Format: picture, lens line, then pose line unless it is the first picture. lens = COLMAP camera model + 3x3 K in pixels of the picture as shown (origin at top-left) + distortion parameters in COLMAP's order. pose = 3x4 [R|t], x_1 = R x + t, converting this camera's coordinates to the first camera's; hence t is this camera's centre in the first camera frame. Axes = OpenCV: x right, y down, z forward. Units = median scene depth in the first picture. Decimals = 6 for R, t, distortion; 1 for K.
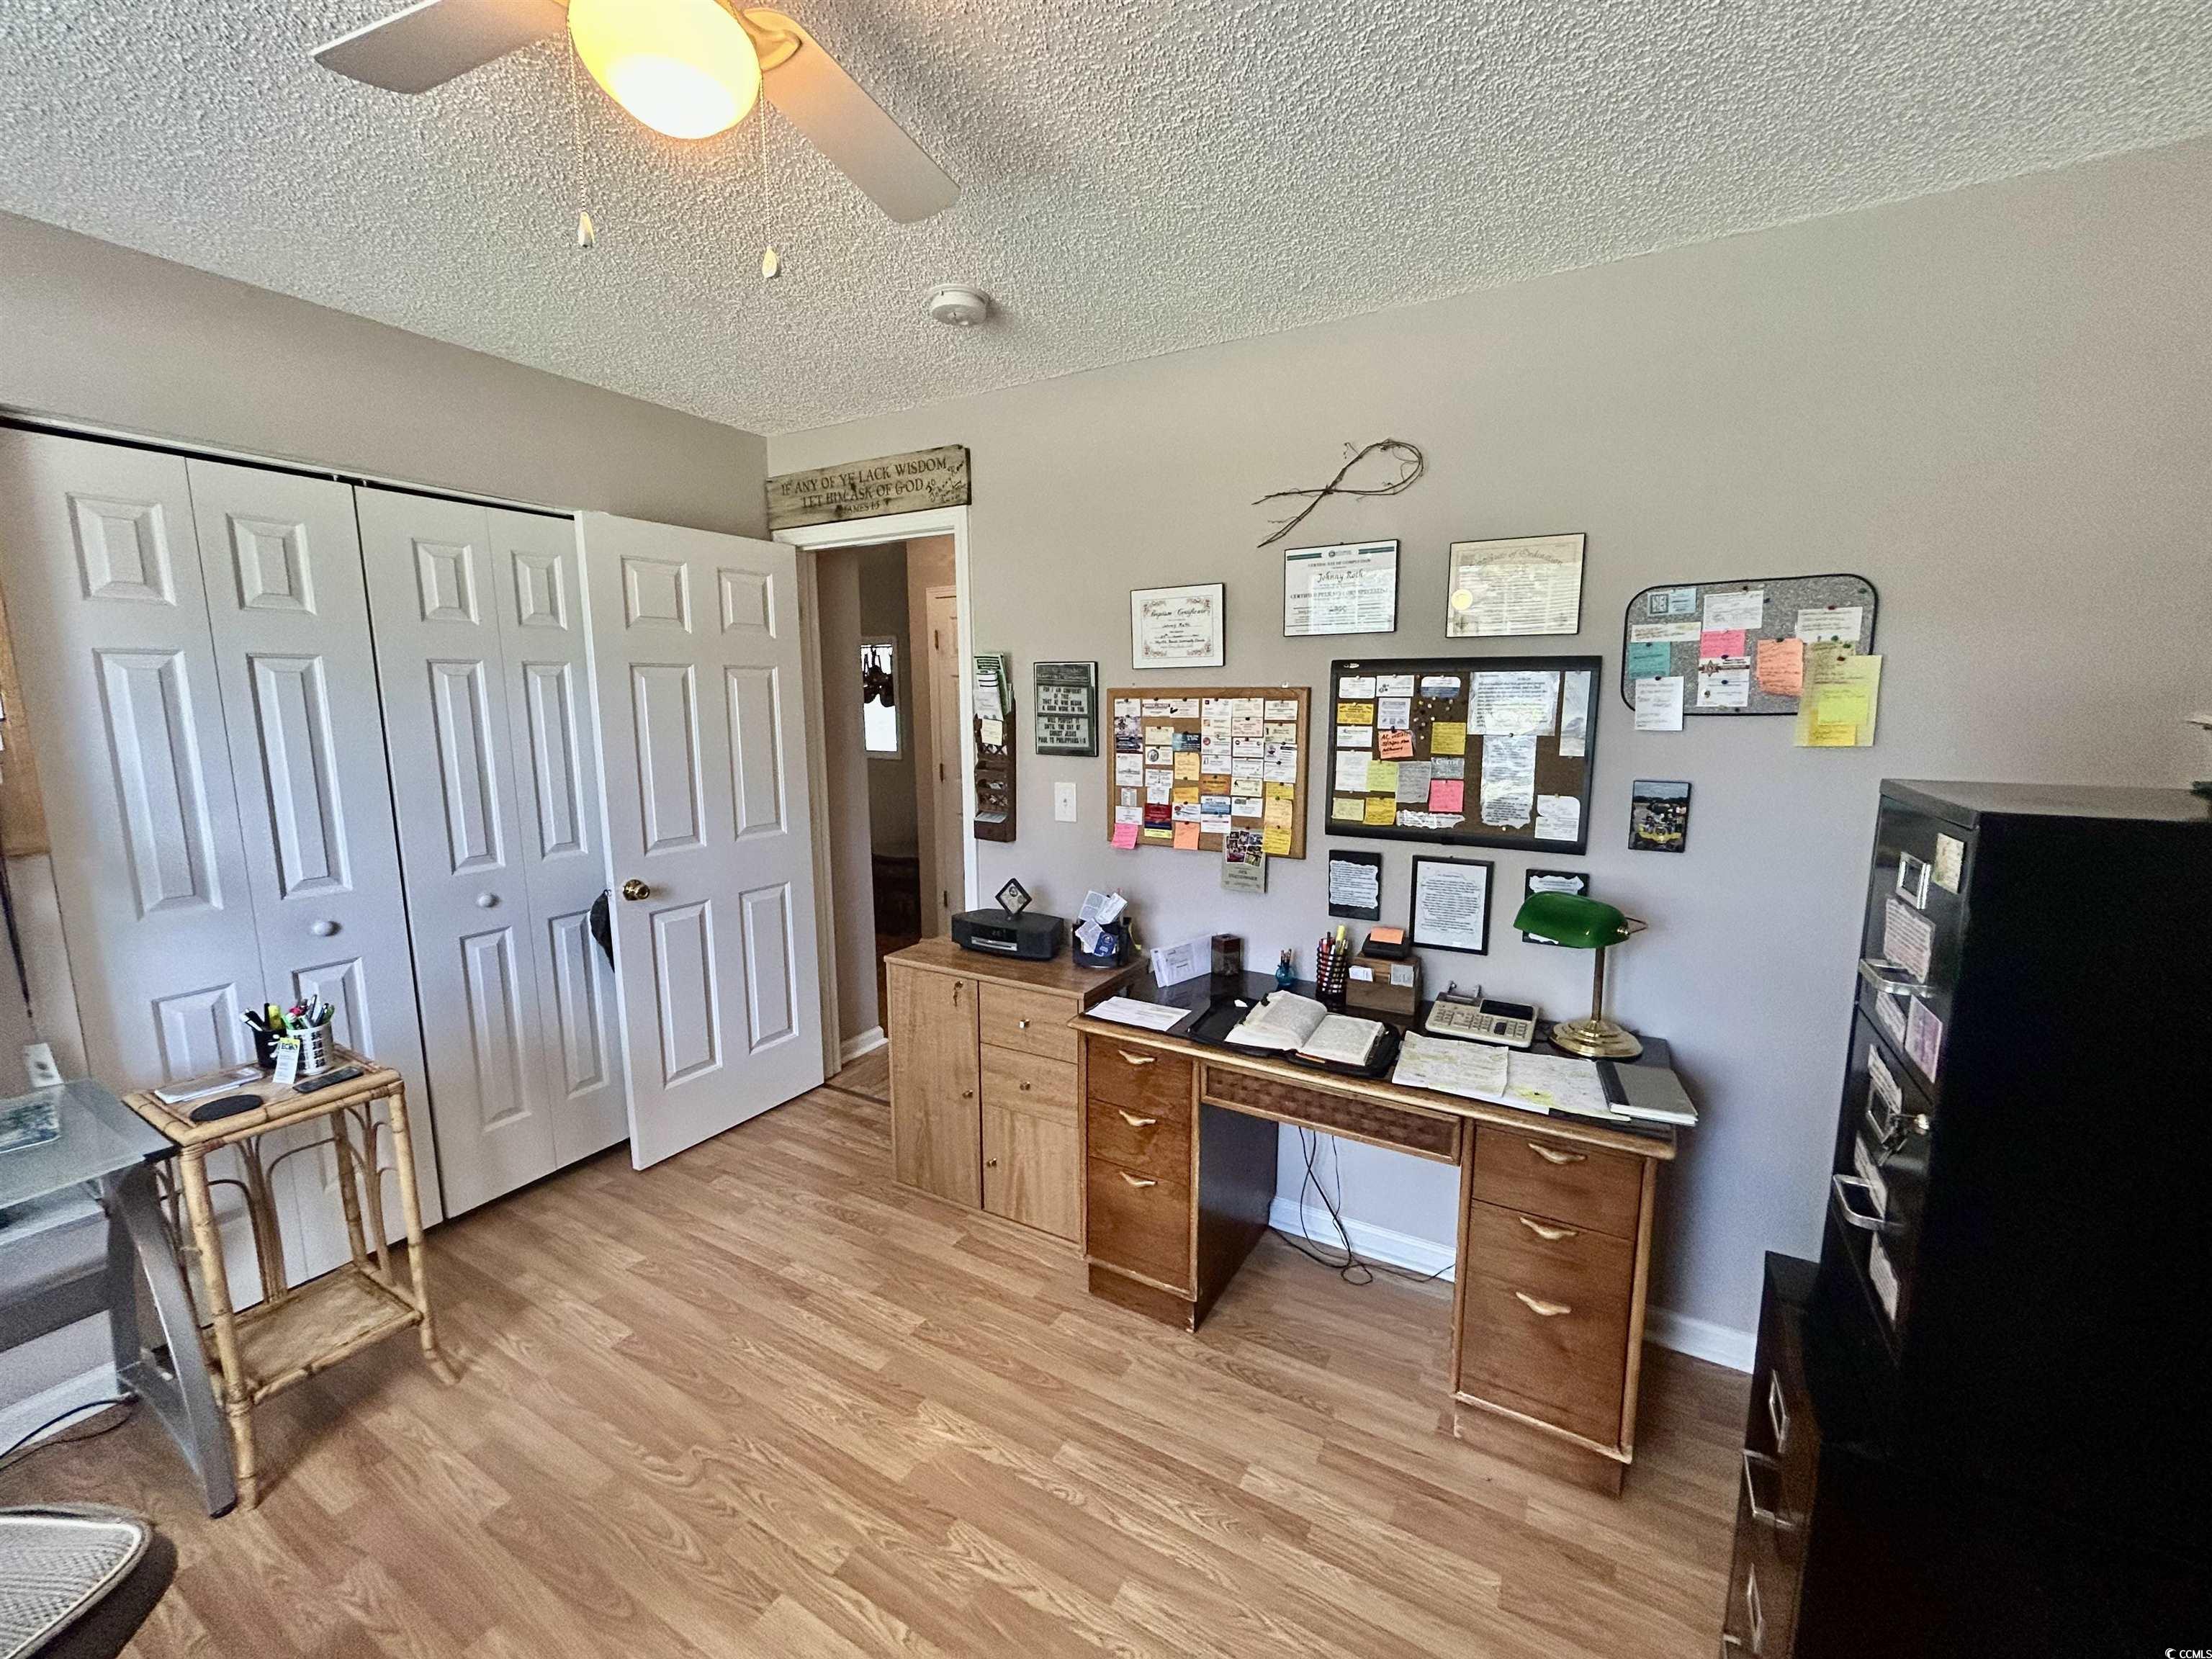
lens RADIAL K [[899.7, 0, 1100.6], [0, 899.7, 832.7], [0, 0, 1]] dist [0.004274, -0.000098]
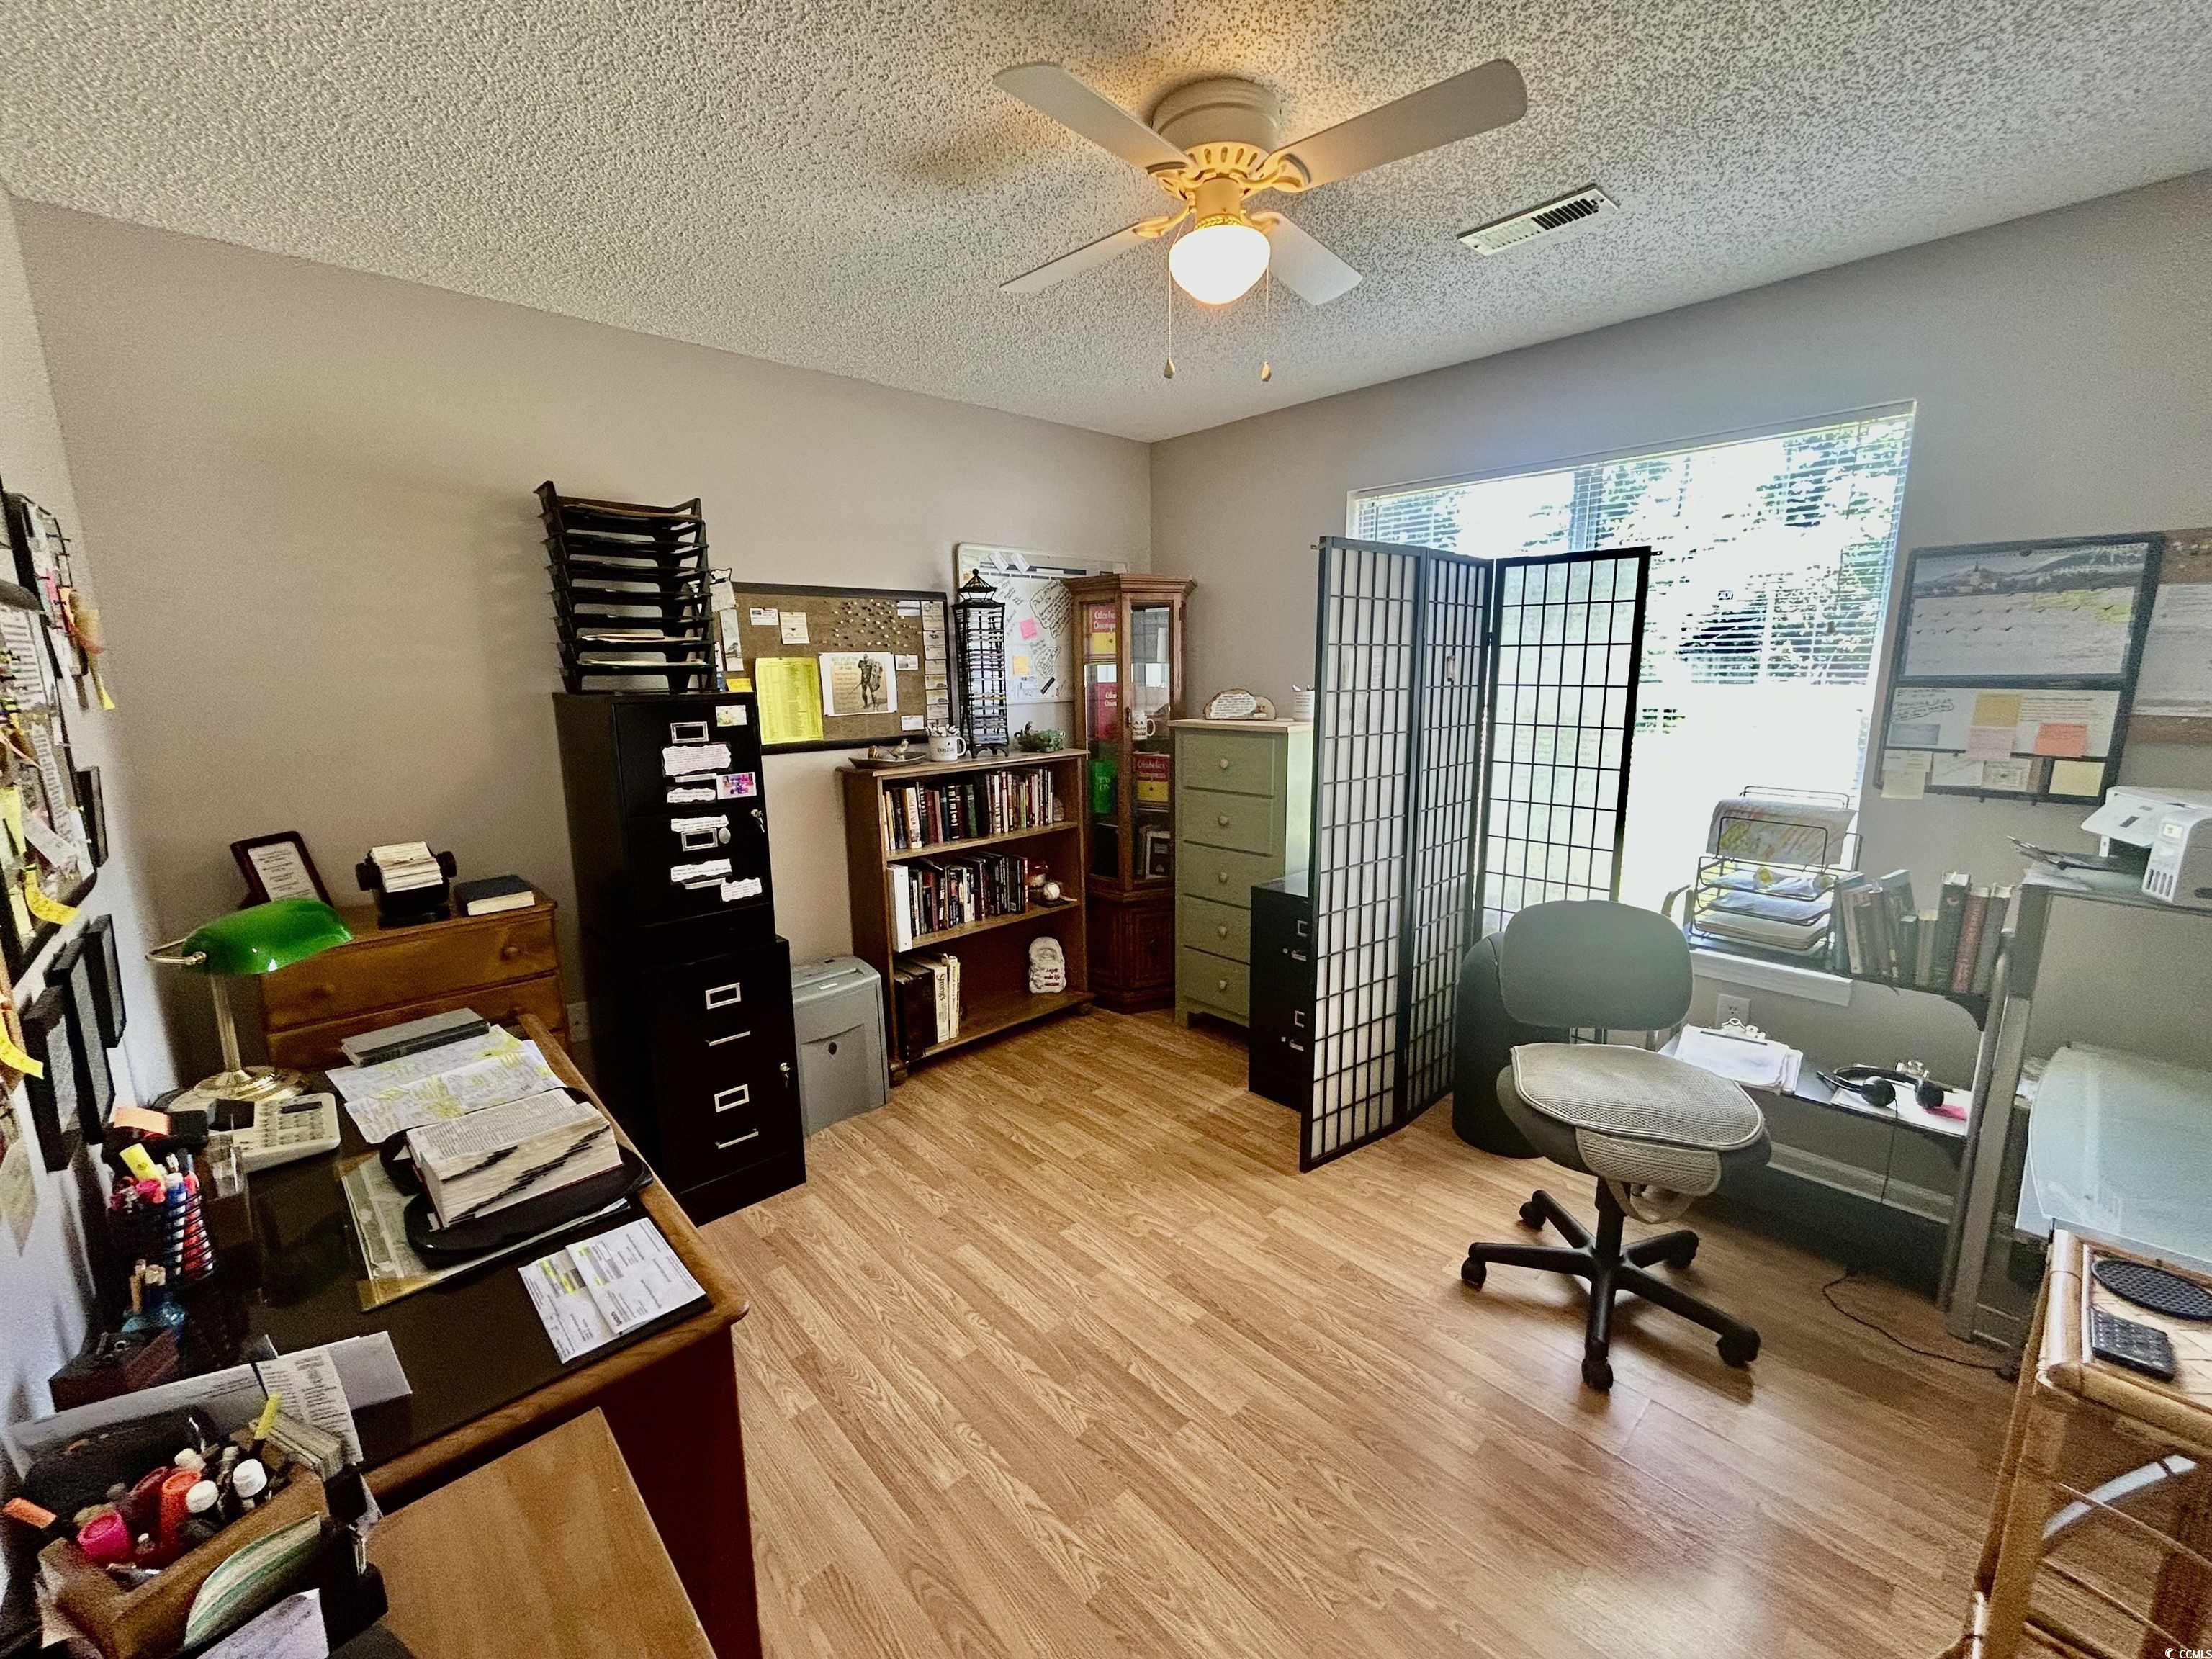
lens RADIAL K [[899.7, 0, 1101.8], [0, 899.7, 822.4], [0, 0, 1]] dist [0.004274, -0.000098]
pose [[-0.957017, -0.035459, 0.287855, -0.323069], [0.060381, 0.946392, 0.317326, -0.168290], [-0.283675, 0.321068, -0.903573, 1.194837]]
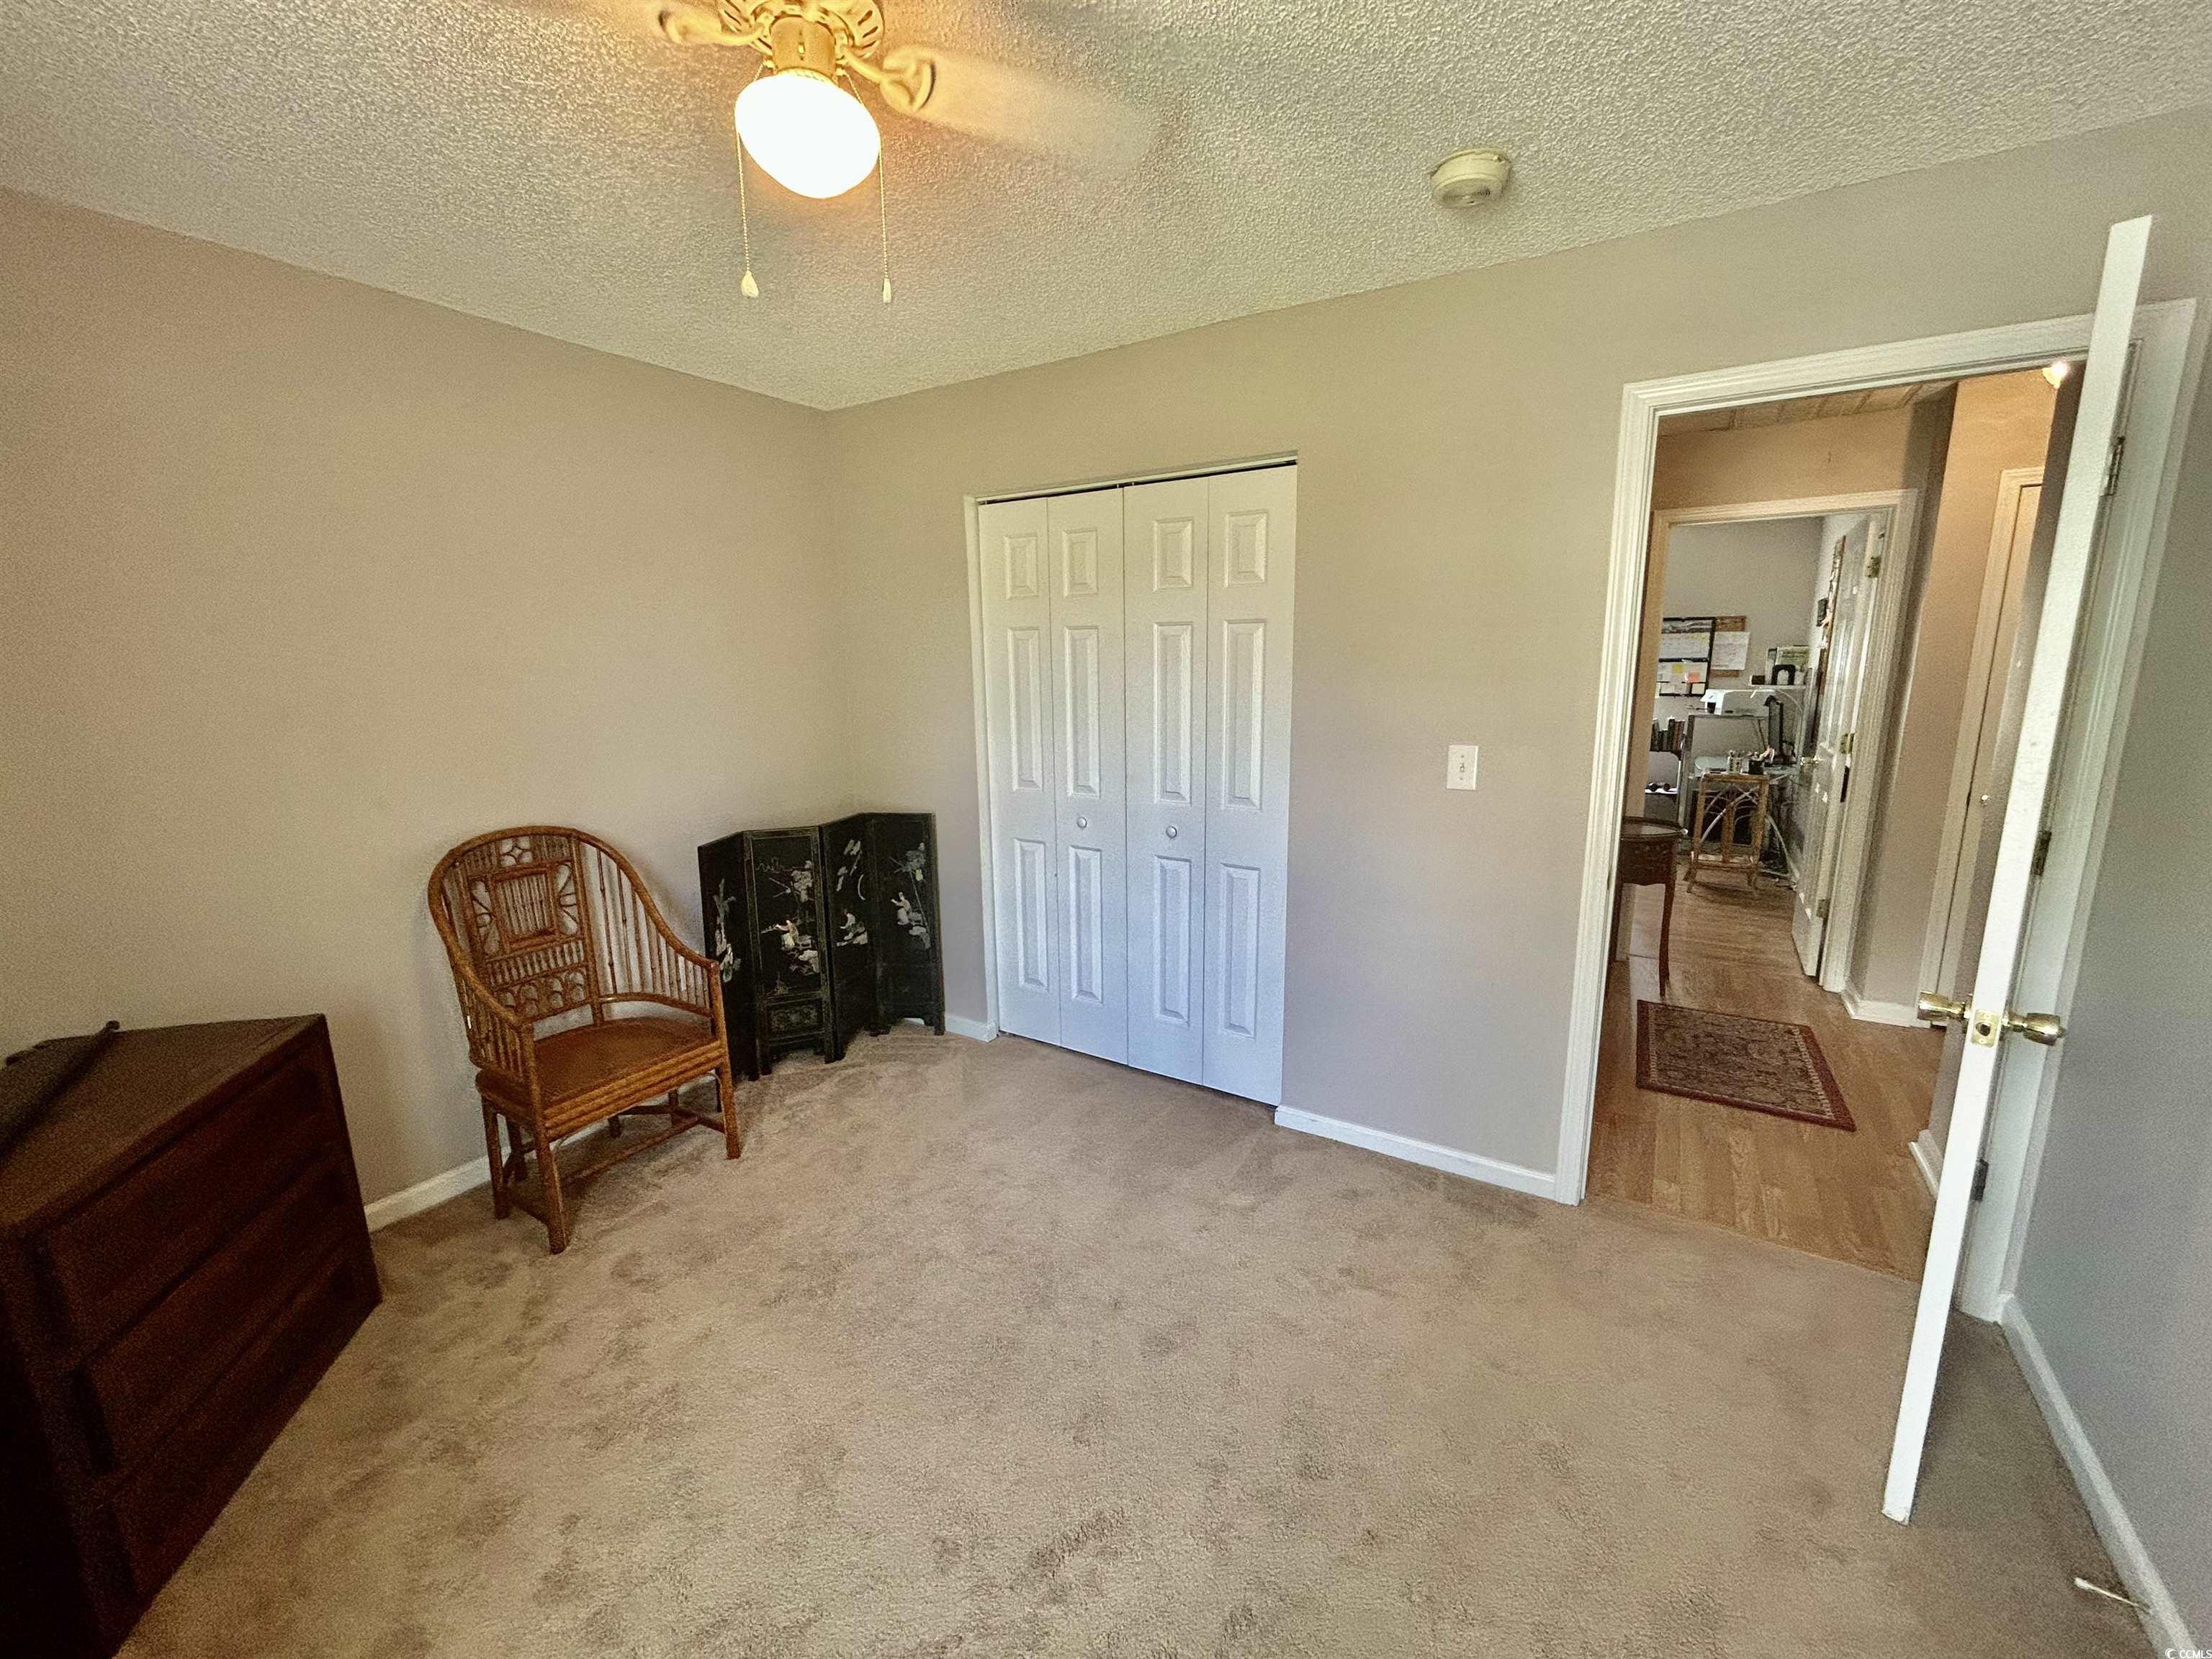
lens RADIAL K [[899.7, 0, 1108.6], [0, 899.7, 816.2], [0, 0, 1]] dist [0.004274, -0.000098]
pose [[-0.999339, 0.009666, 0.035044, 0.828635], [0.020588, 0.944992, 0.326446, -0.473866], [-0.029961, 0.326952, -0.944566, 3.058938]]
